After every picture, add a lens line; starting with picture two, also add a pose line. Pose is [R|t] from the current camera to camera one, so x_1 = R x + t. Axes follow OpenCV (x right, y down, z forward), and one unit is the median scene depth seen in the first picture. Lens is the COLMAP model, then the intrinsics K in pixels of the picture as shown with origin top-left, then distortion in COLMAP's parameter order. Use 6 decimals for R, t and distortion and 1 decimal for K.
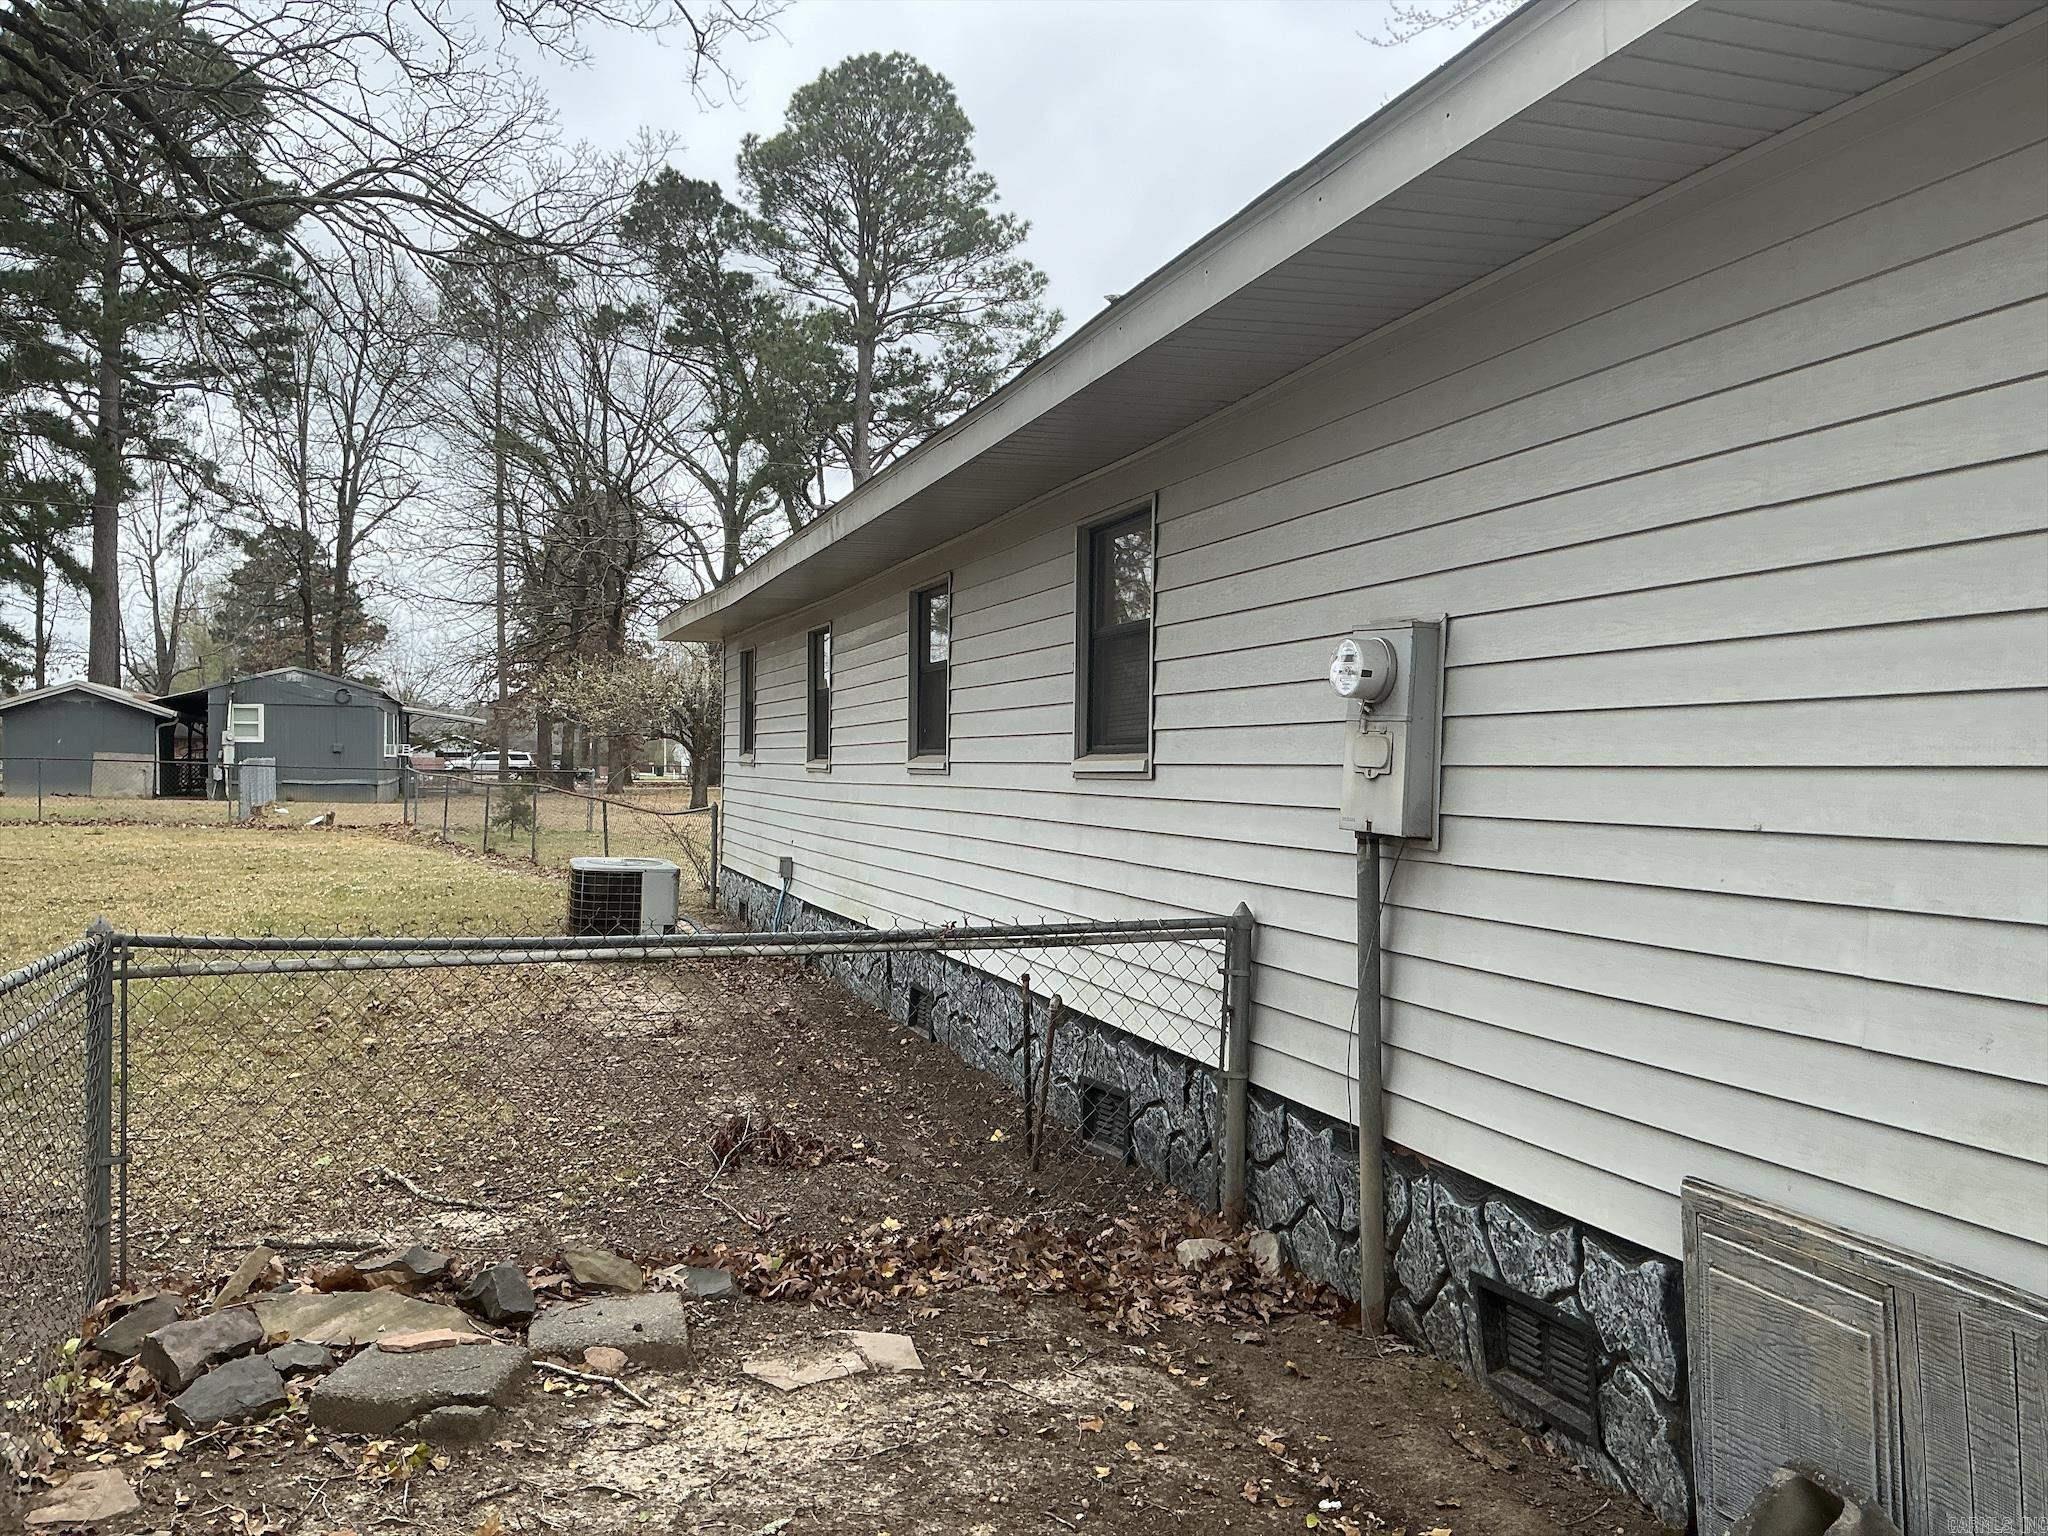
lens RADIAL K [[1696.6, 0, 1024.0], [0, 1696.6, 768.0], [0, 0, 1]] dist [0.147077, -0.283164]
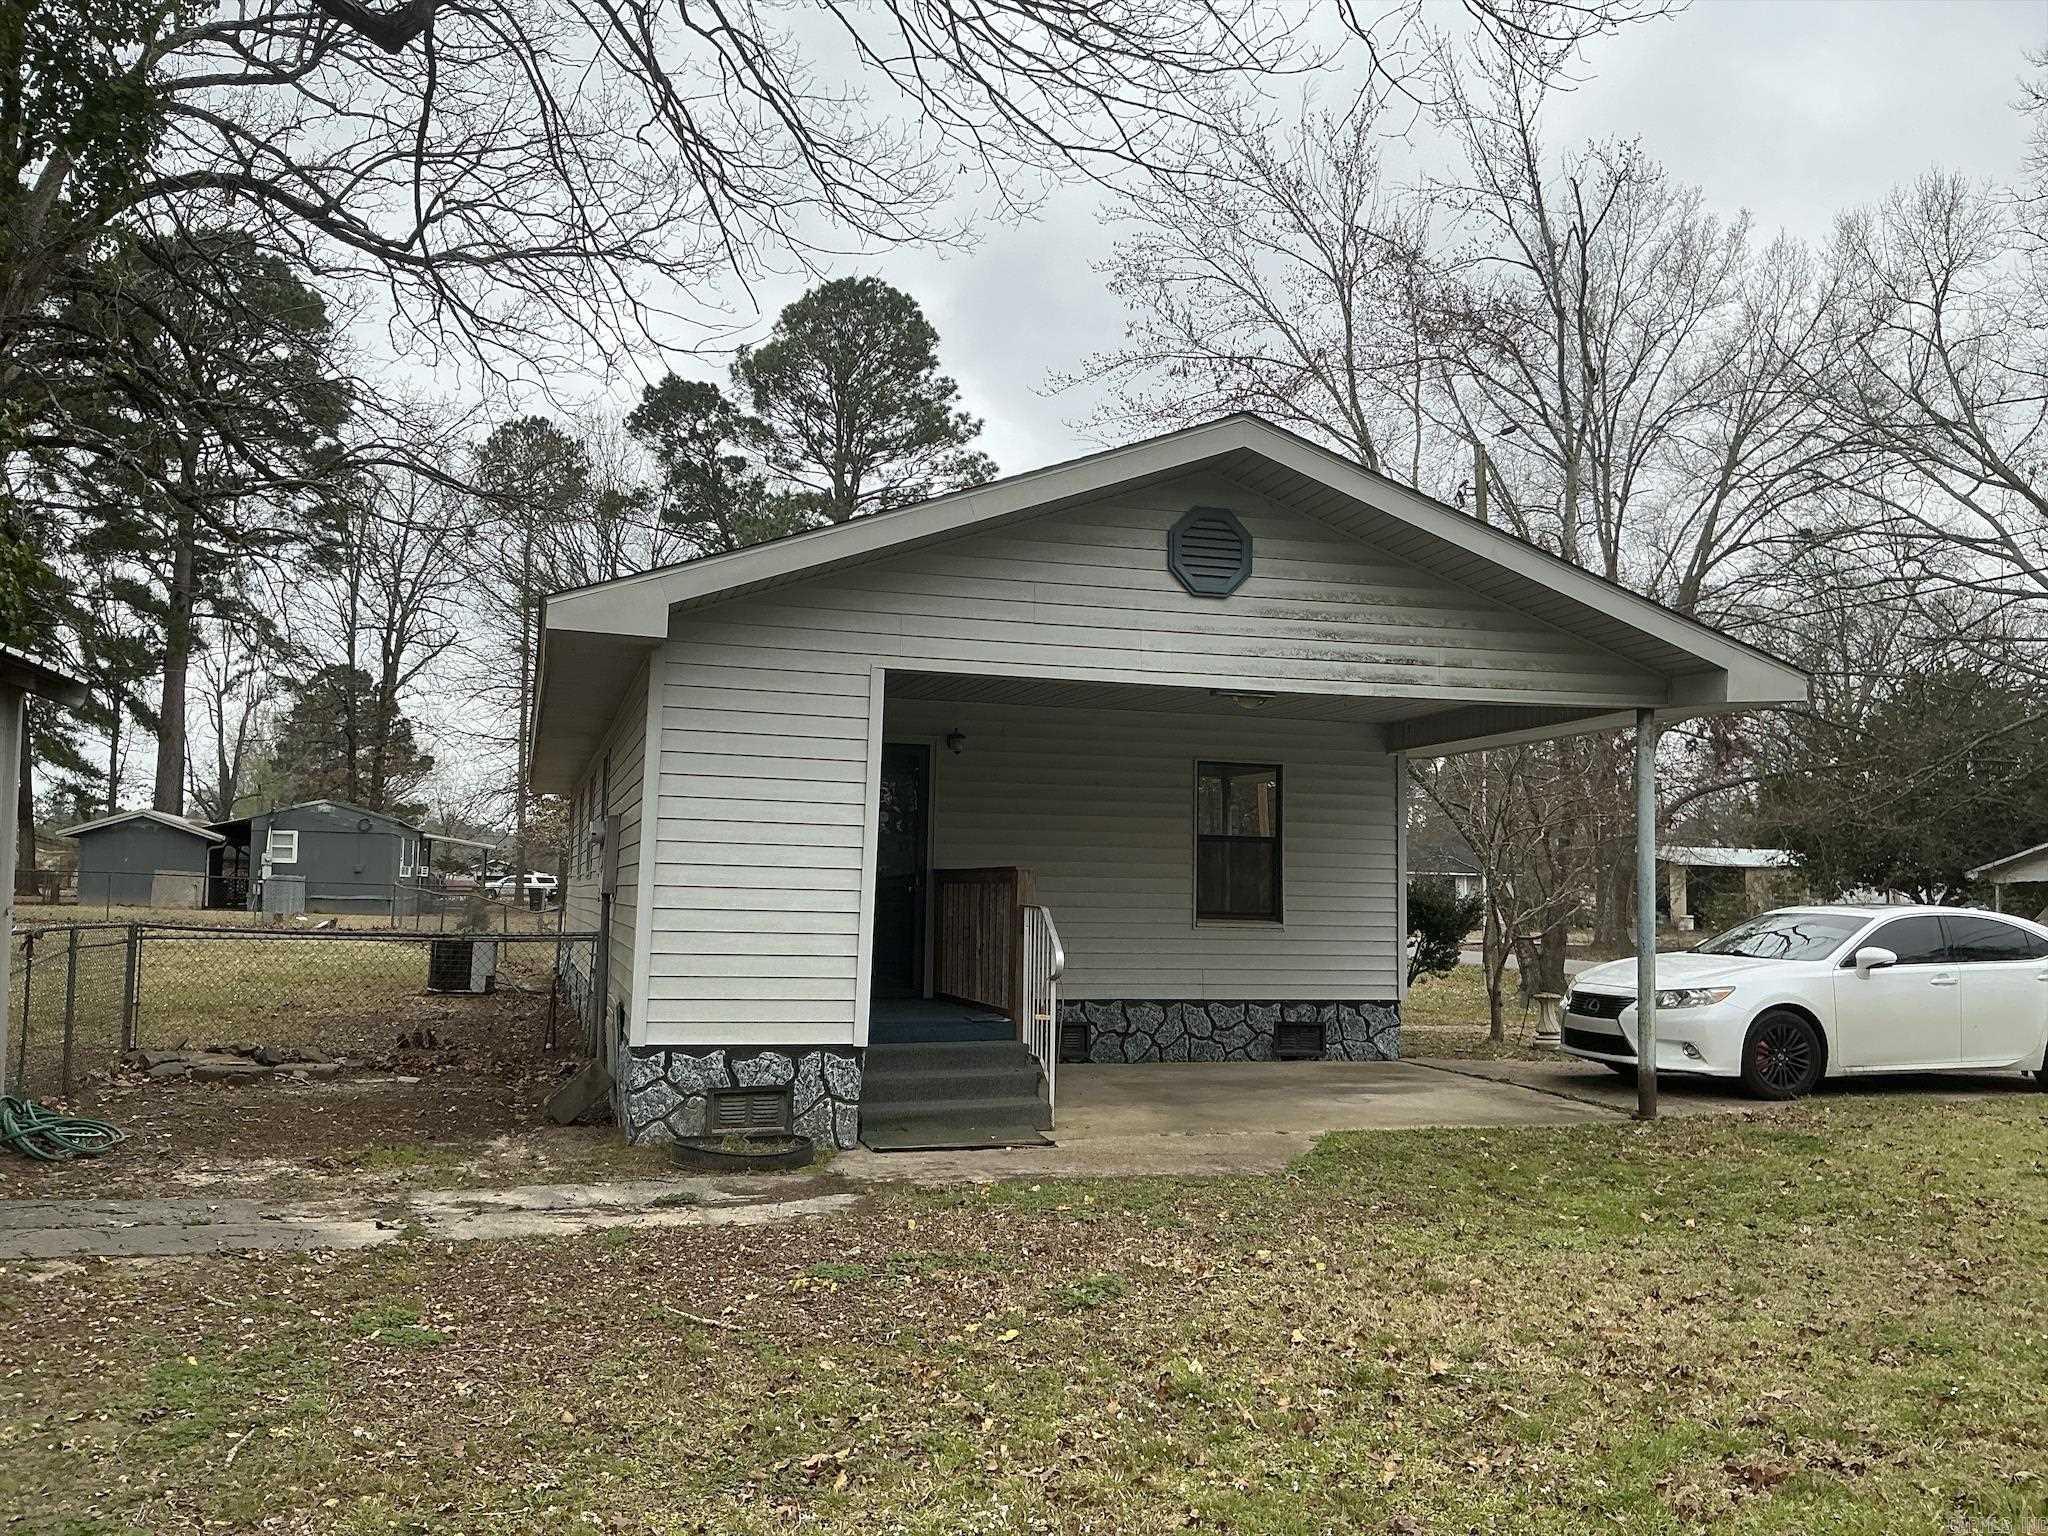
lens RADIAL K [[1689.7, 0, 1022.2], [0, 1689.7, 773.8], [0, 0, 1]] dist [0.150796, -0.314450]
pose [[0.999473, 0.011807, -0.030252, 0.065927], [-0.014008, 0.997189, -0.073606, 0.002656], [0.029298, 0.073991, 0.996828, -0.117239]]
